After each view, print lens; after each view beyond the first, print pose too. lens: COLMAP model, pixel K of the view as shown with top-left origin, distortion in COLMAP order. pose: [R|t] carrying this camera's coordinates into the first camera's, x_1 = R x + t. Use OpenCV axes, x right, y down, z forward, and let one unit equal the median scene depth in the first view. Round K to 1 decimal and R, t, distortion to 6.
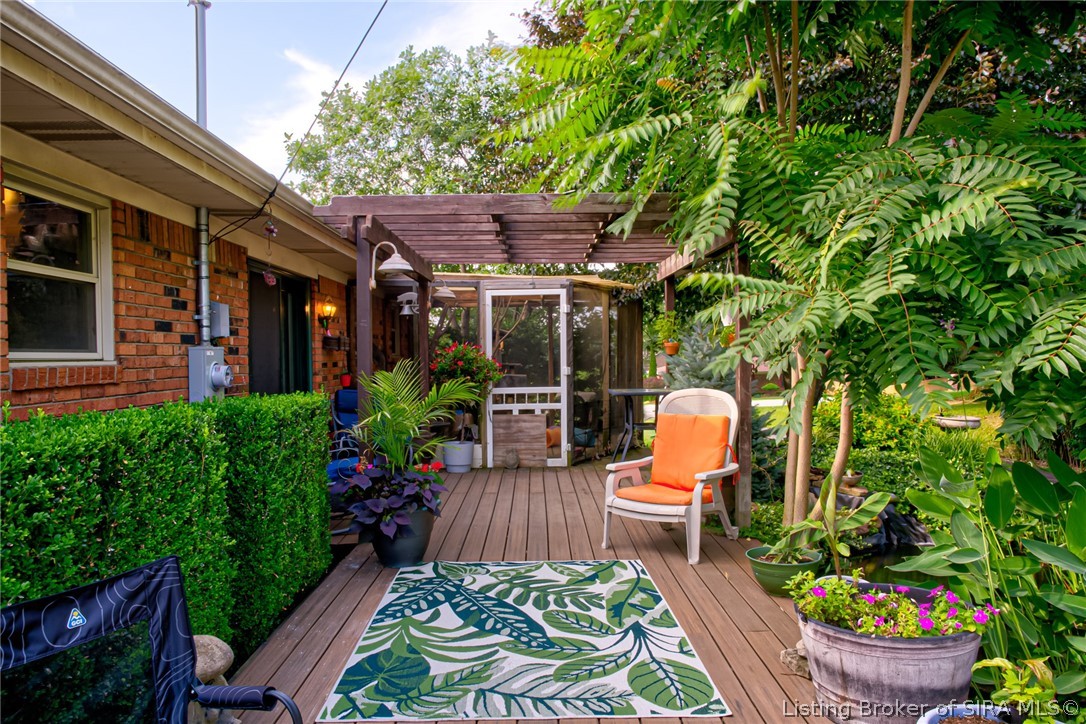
lens RADIAL K [[735.5, 0, 543.0], [0, 735.5, 362.0], [0, 0, 1]] dist [-0.000038, 0.004193]
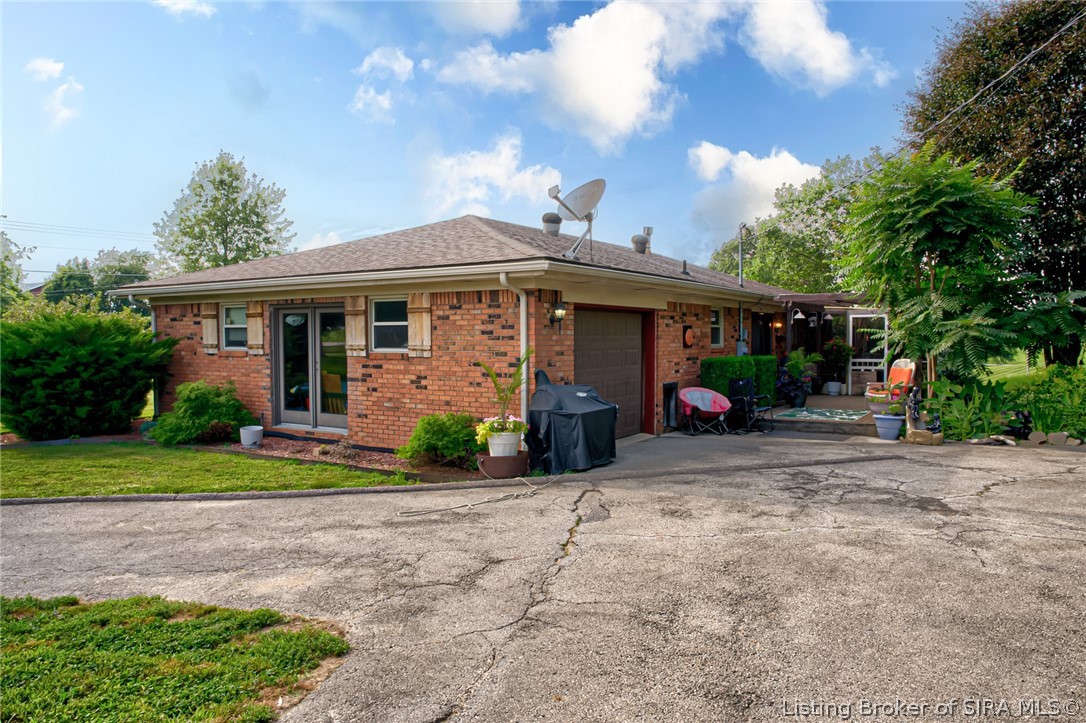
lens RADIAL K [[735.5, 0, 543.0], [0, 735.5, 361.5], [0, 0, 1]] dist [-0.000038, 0.004193]
pose [[0.825655, 0.030078, -0.563373, 0.621738], [-0.014027, 0.999364, 0.032799, -0.025643], [0.564001, -0.019178, 0.825551, -2.052349]]
